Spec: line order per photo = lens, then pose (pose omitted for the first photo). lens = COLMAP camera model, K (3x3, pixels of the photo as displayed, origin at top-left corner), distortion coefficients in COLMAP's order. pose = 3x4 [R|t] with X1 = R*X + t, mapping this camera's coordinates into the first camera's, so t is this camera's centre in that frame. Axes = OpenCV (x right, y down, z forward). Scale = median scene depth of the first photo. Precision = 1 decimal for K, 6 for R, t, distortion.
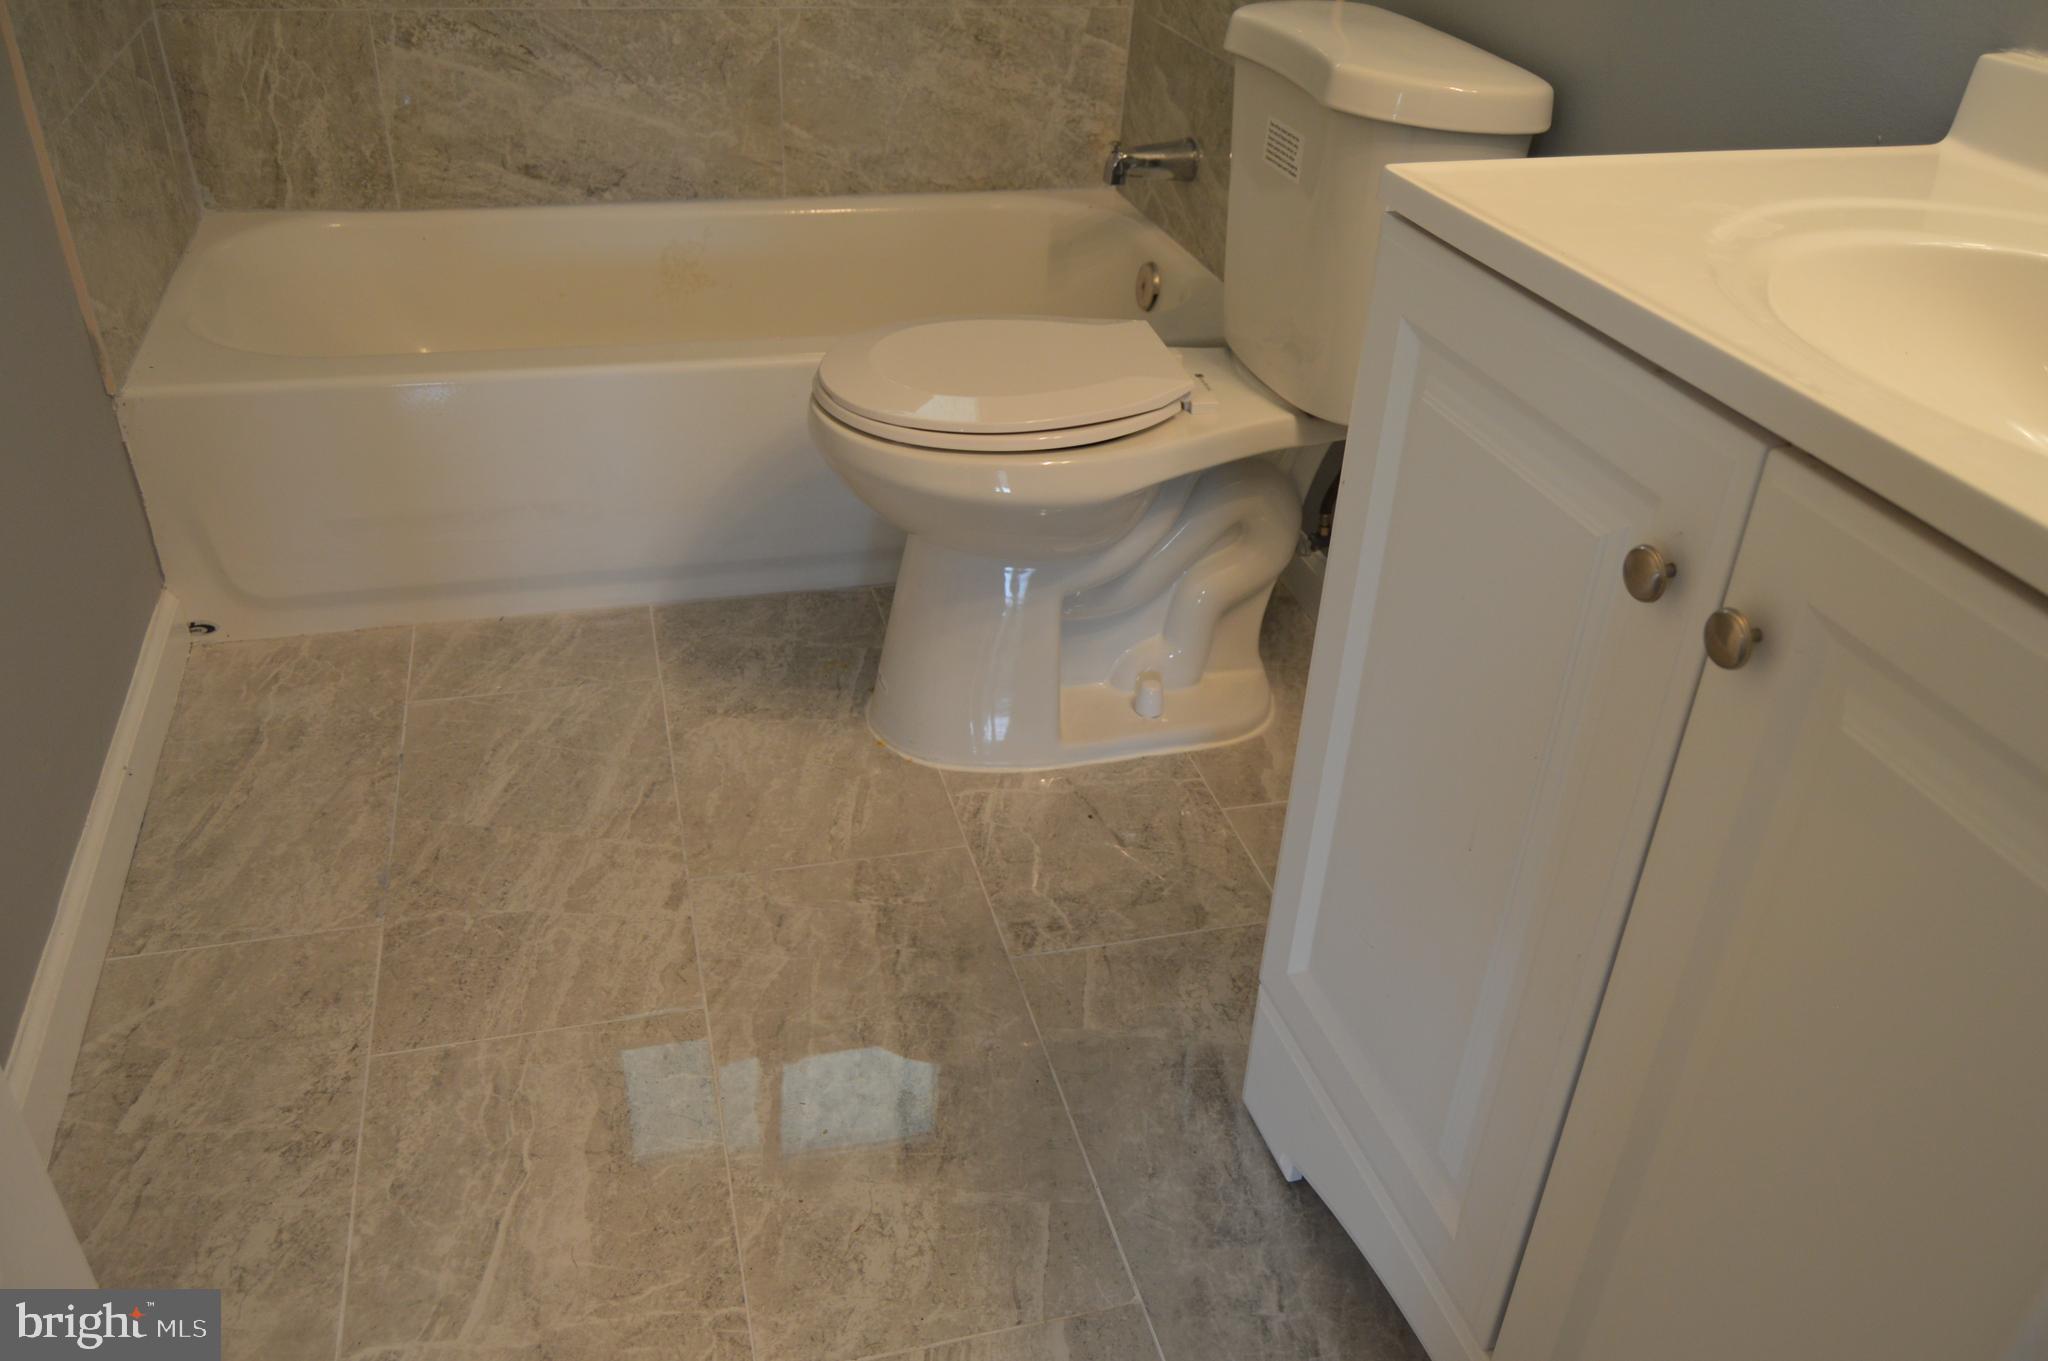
lens RADIAL K [[1608.0, 0, 1029.1], [0, 1608.0, 672.4], [0, 0, 1]] dist [-0.010474, 0.001614]
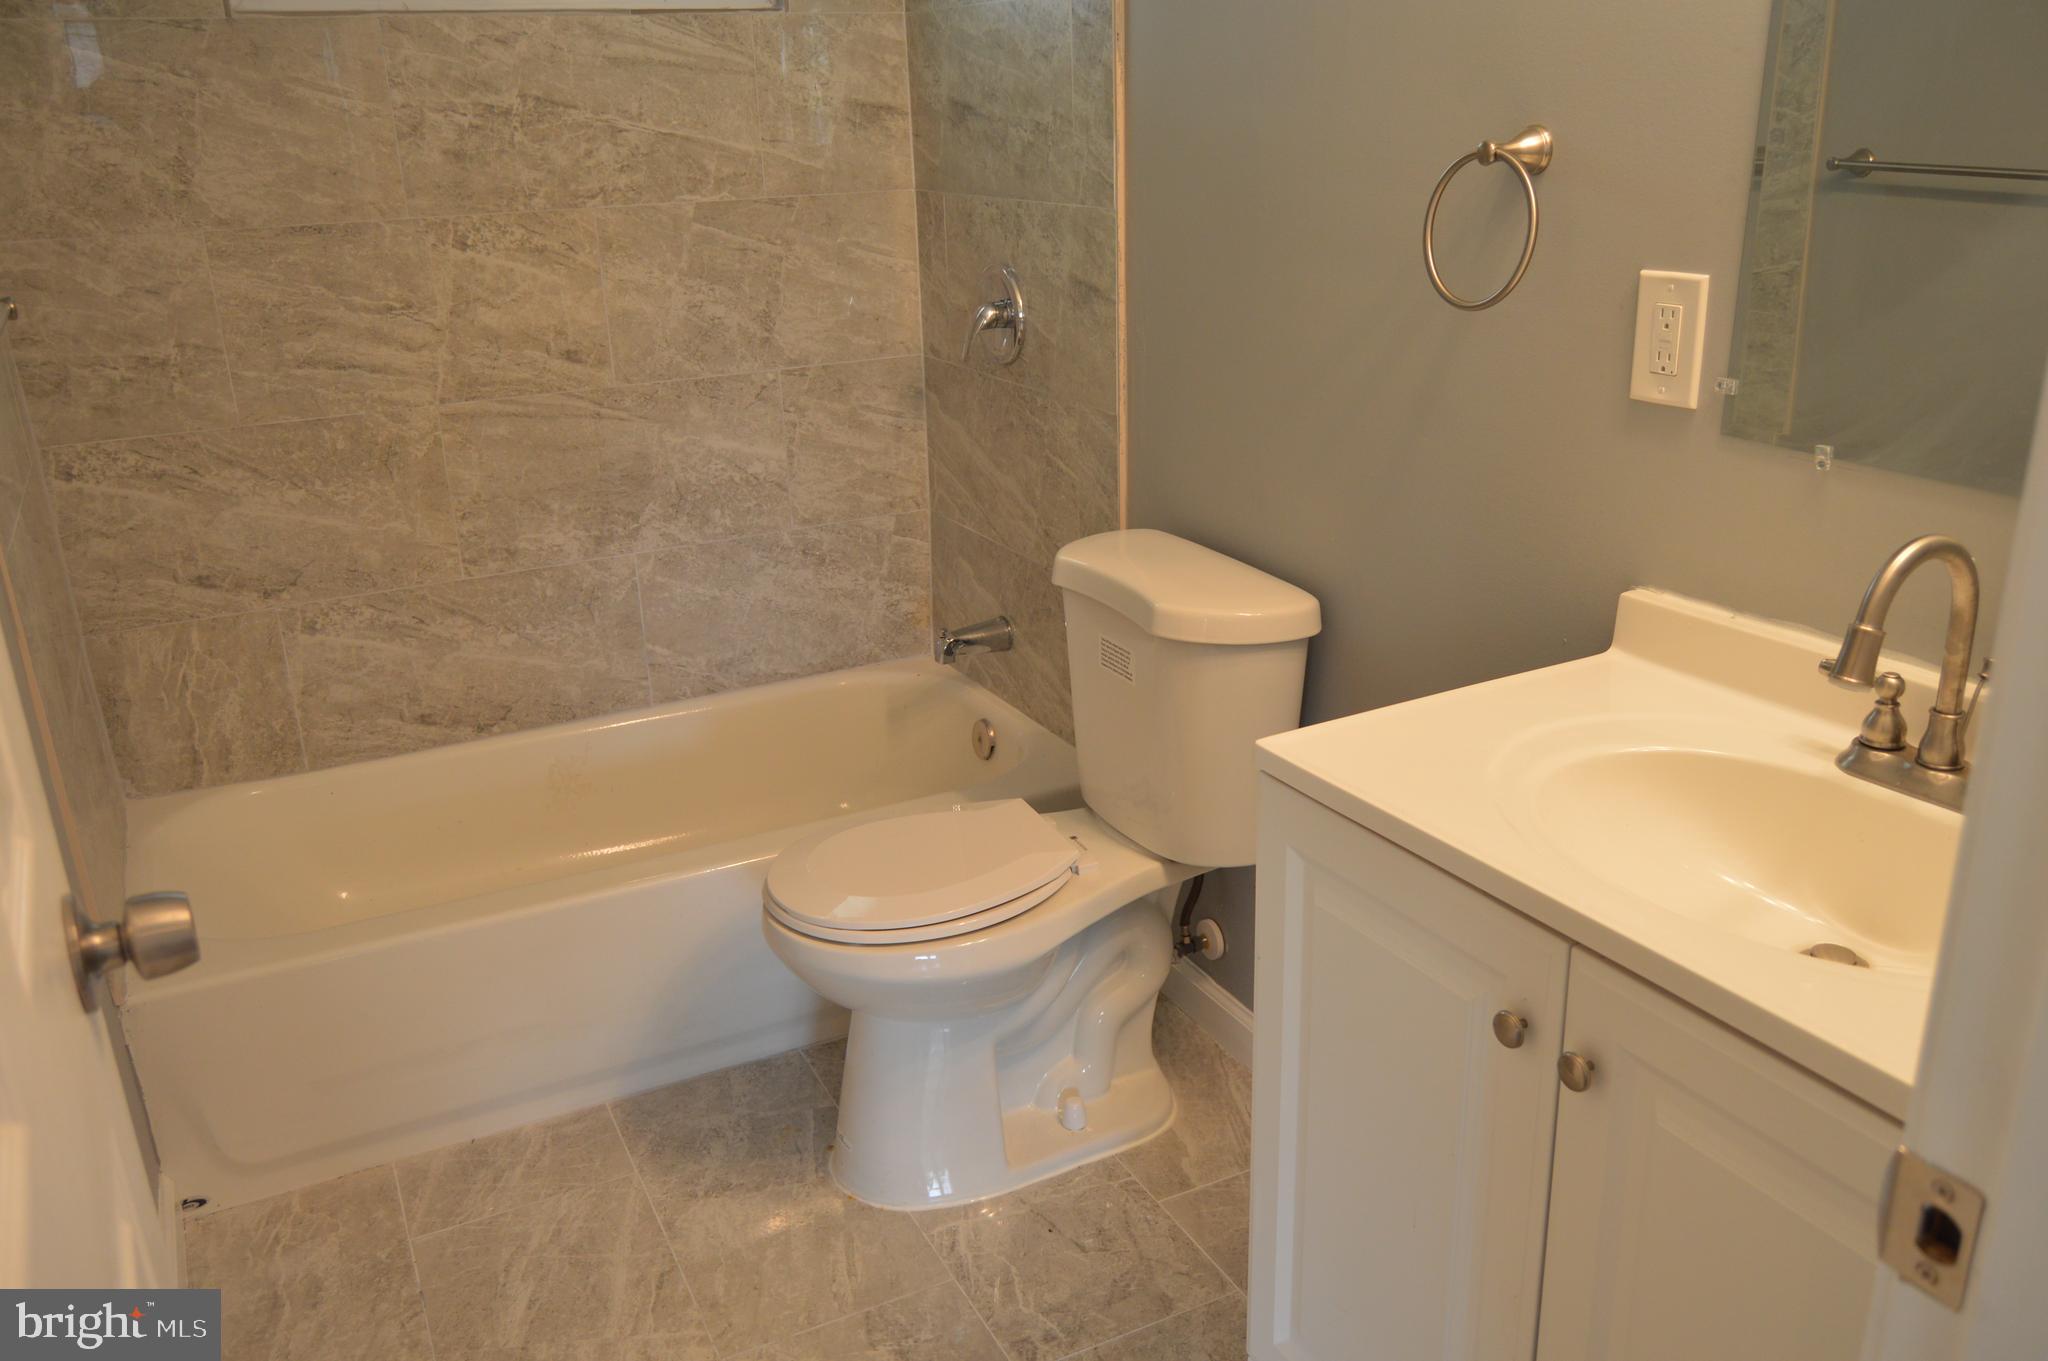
lens RADIAL K [[1608.0, 0, 1031.0], [0, 1608.0, 686.4], [0, 0, 1]] dist [-0.010474, 0.001614]
pose [[0.977475, -0.138105, 0.159591, -0.091916], [0.168343, 0.966269, -0.194898, -0.056960], [-0.127291, 0.217374, 0.967753, -0.172521]]
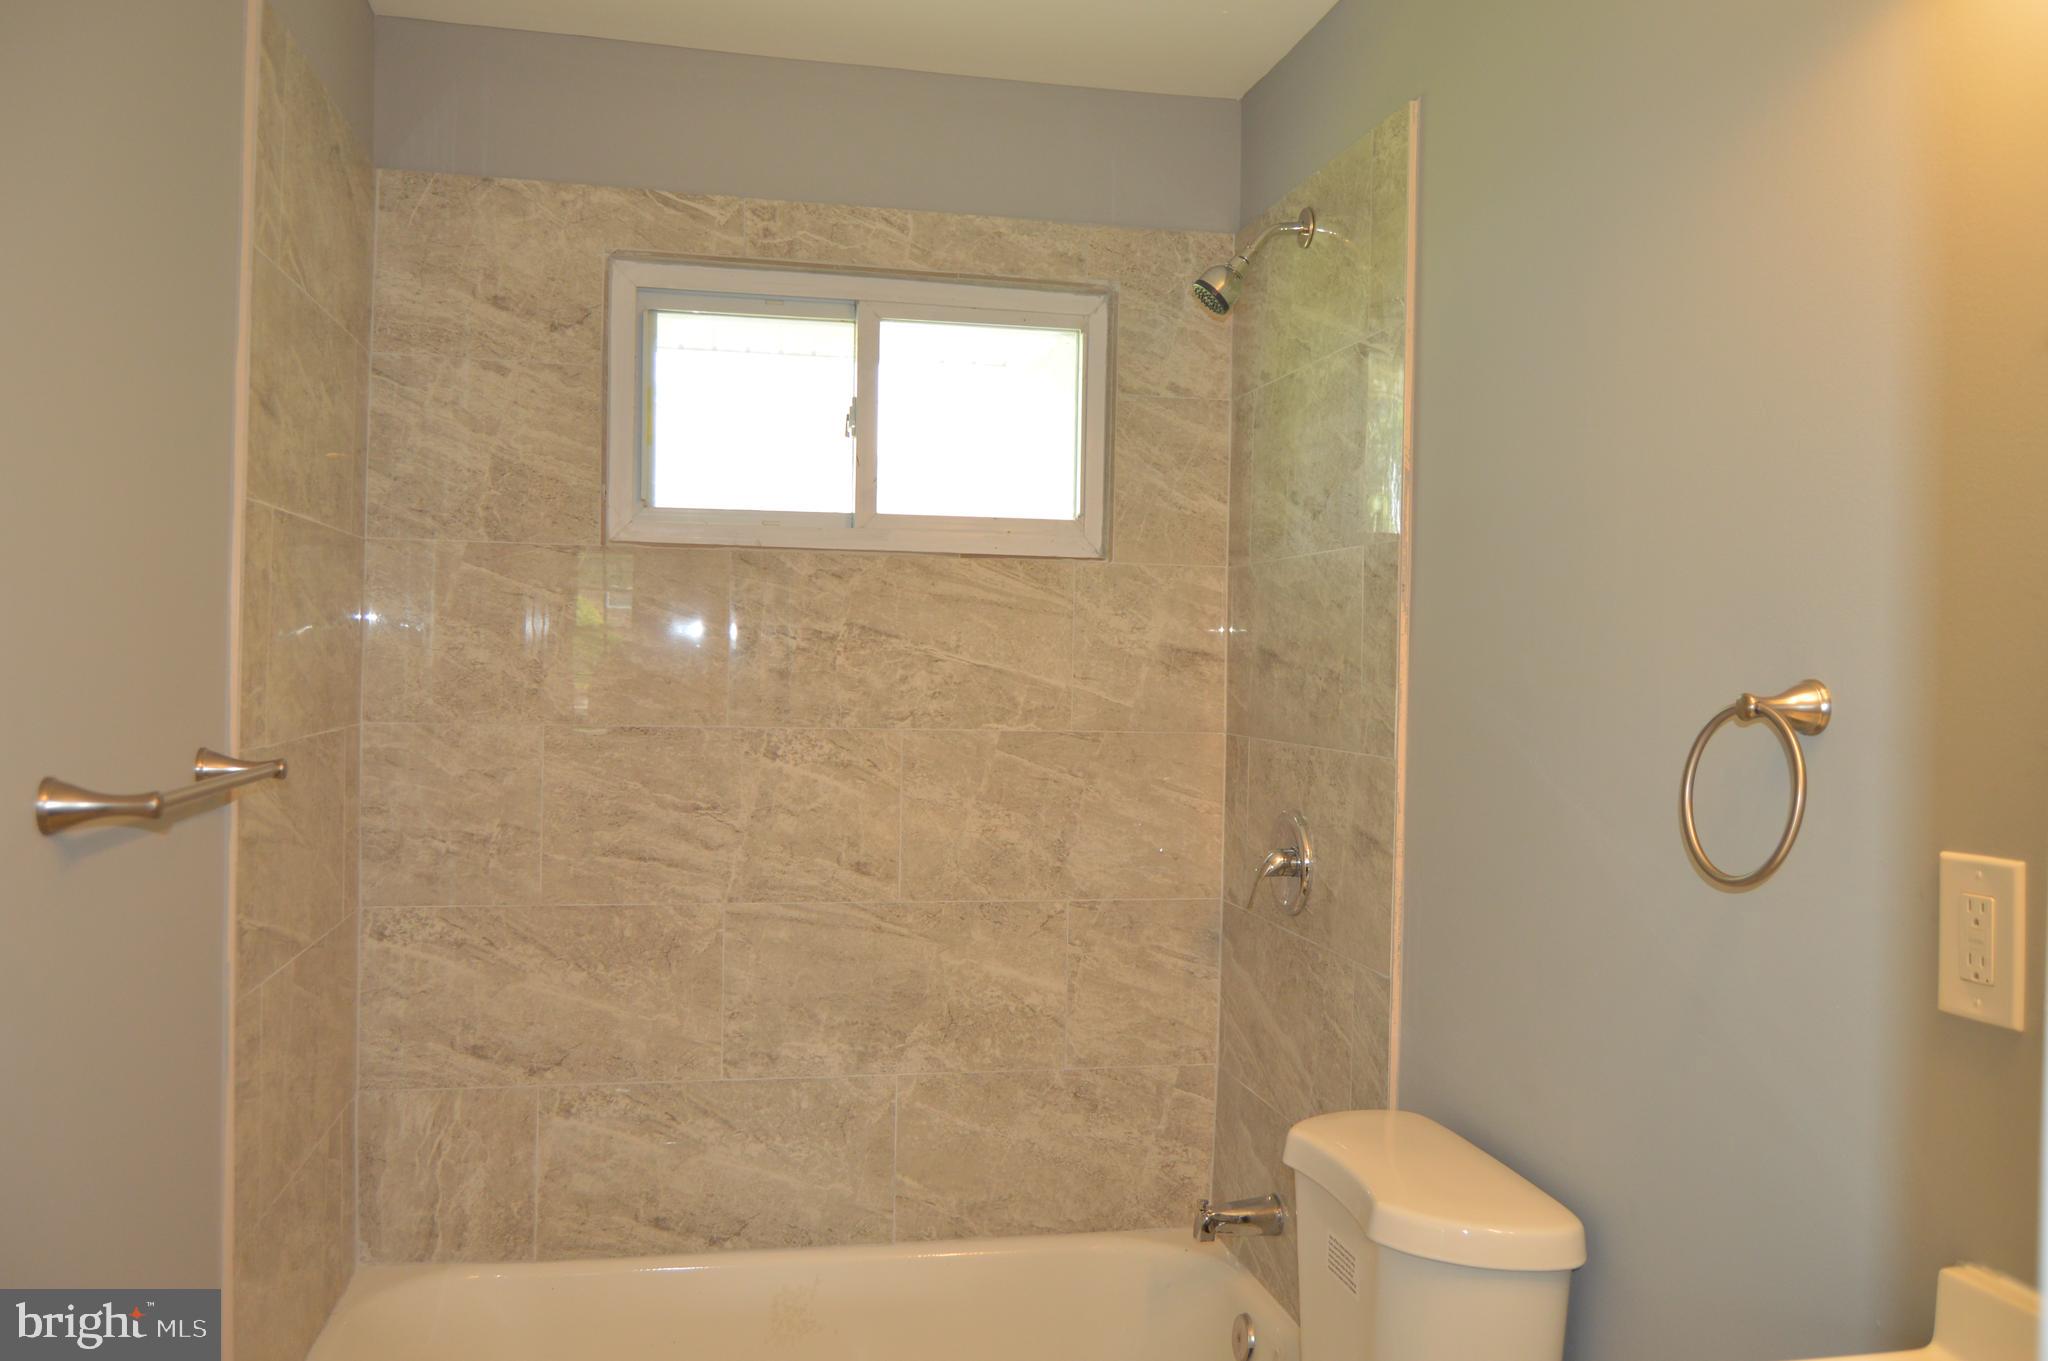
lens RADIAL K [[1608.0, 0, 1026.8], [0, 1608.0, 684.9], [0, 0, 1]] dist [-0.010474, 0.001614]
pose [[0.996715, -0.025637, -0.076828, 0.032969], [-0.018727, 0.849930, -0.526563, -0.070284], [0.078799, 0.526272, 0.846657, -0.102192]]
